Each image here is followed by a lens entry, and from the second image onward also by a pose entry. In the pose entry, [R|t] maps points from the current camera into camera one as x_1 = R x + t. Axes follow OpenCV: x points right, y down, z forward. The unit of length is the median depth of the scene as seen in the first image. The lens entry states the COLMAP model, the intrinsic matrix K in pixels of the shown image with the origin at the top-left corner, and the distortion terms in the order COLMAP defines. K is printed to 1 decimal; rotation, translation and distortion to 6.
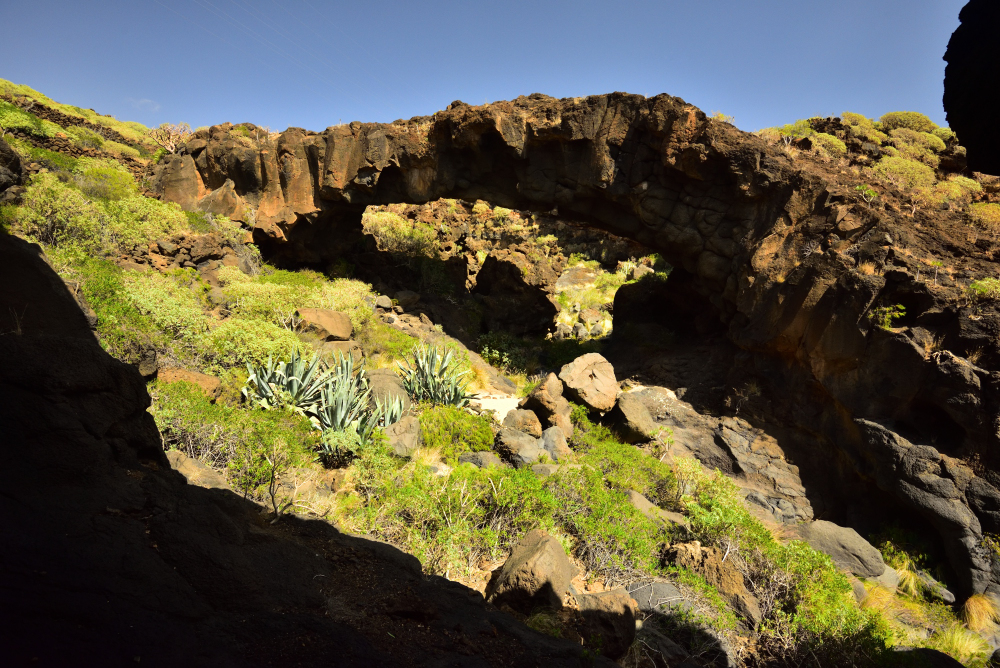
lens RADIAL K [[458.7, 0, 501.9], [0, 458.7, 333.6], [0, 0, 1]] dist [-0.003088, -0.030827]
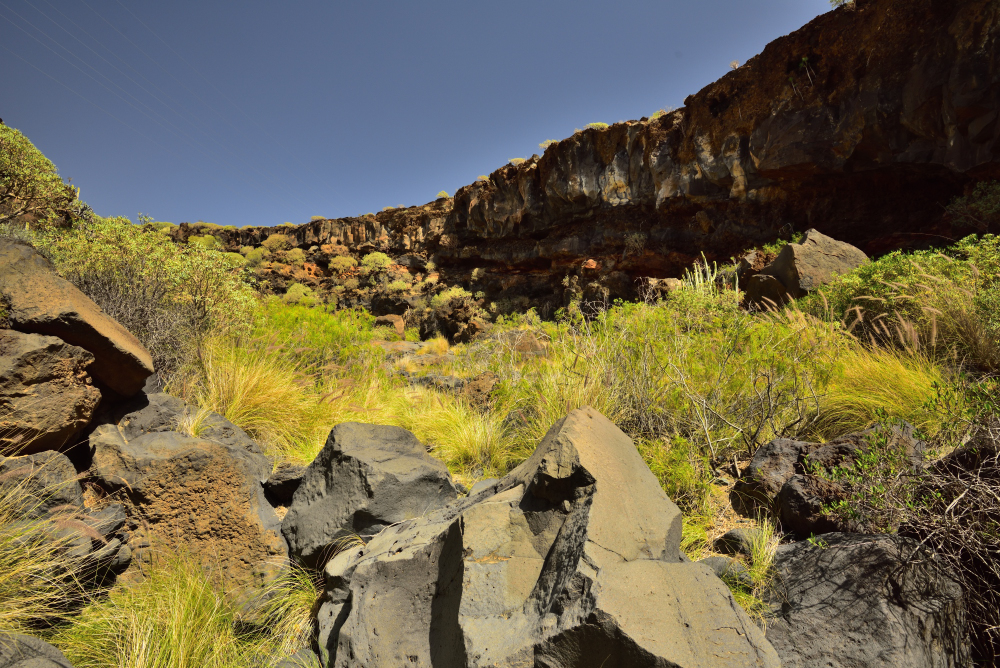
lens RADIAL K [[458.6, 0, 500.0], [0, 458.6, 334.0], [0, 0, 1]] dist [-0.000151, -0.036968]
pose [[0.989896, -0.006205, 0.141662, 0.287566], [0.042379, 0.966325, -0.253811, -0.129056], [-0.135317, 0.257250, 0.956824, 1.861363]]
